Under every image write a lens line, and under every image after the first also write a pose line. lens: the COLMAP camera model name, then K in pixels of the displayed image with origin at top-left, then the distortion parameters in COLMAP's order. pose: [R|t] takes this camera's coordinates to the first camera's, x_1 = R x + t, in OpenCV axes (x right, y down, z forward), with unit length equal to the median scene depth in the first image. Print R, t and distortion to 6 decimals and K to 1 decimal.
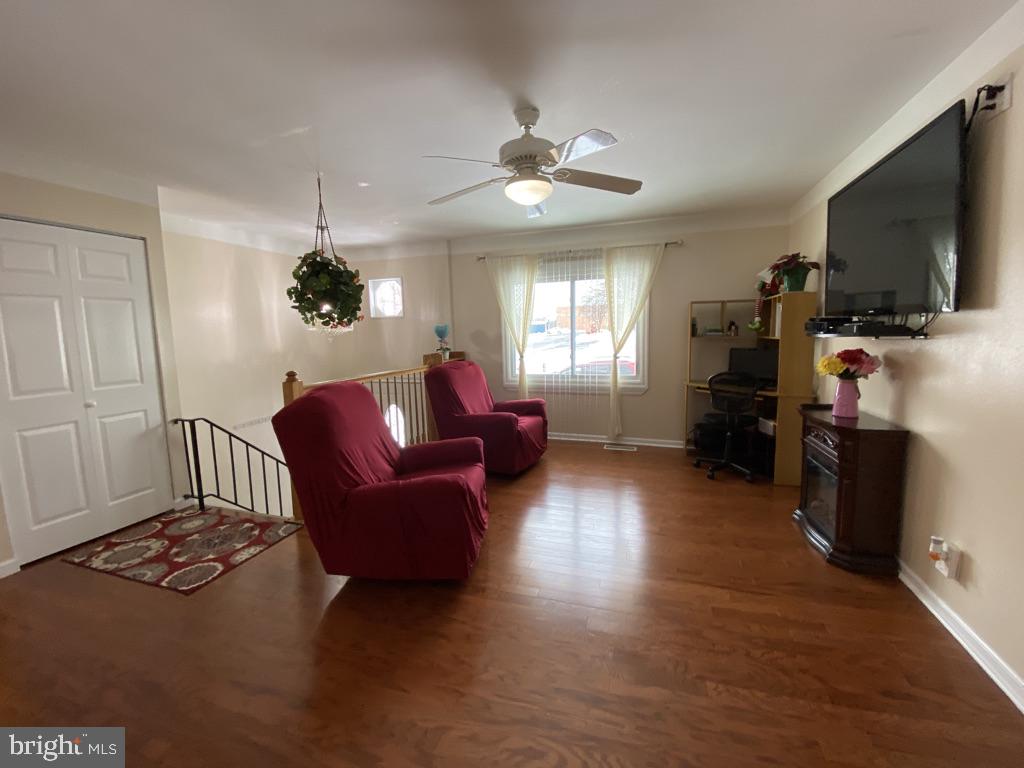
lens RADIAL K [[408.6, 0, 517.8], [0, 408.6, 377.5], [0, 0, 1]] dist [0.018564, -0.018945]
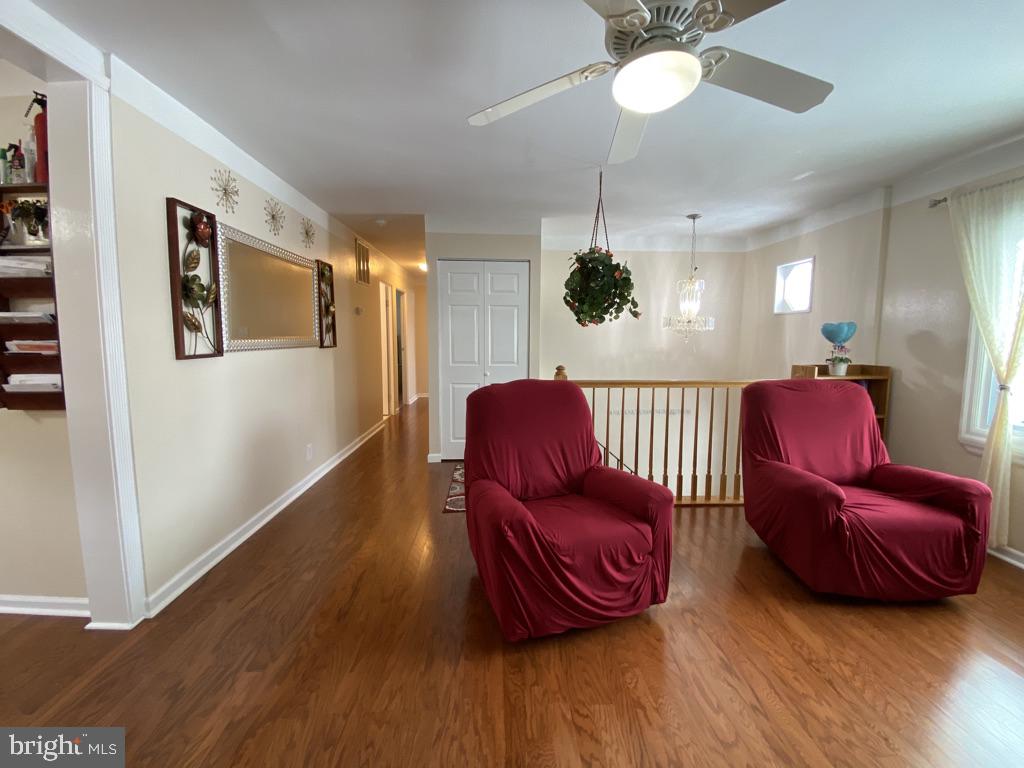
lens RADIAL K [[408.6, 0, 517.8], [0, 408.6, 377.5], [0, 0, 1]] dist [0.018564, -0.018945]
pose [[0.361581, 0.119101, -0.924702, 0.361396], [-0.116539, 0.989802, 0.081916, -0.053199], [0.925029, 0.078144, 0.371773, 0.438074]]
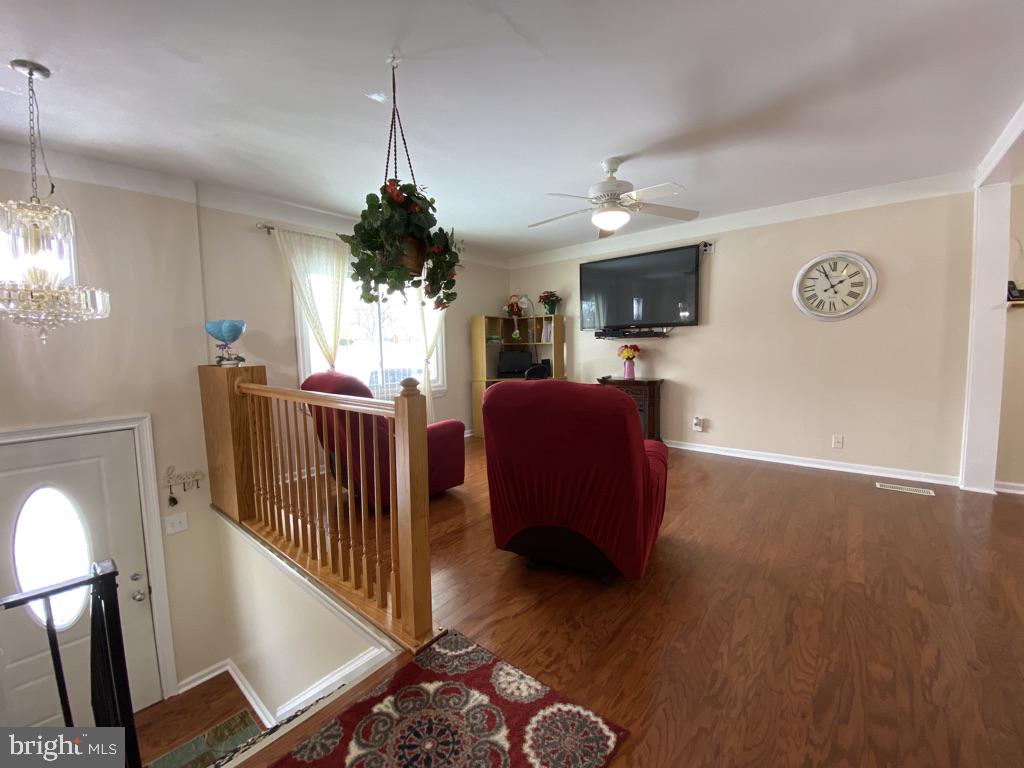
lens RADIAL K [[408.6, 0, 517.8], [0, 408.6, 377.5], [0, 0, 1]] dist [0.018564, -0.018945]
pose [[0.371007, -0.059363, 0.926731, -0.894137], [0.111199, 0.993614, 0.019130, -0.008384], [-0.921948, 0.095954, 0.375239, 0.564361]]
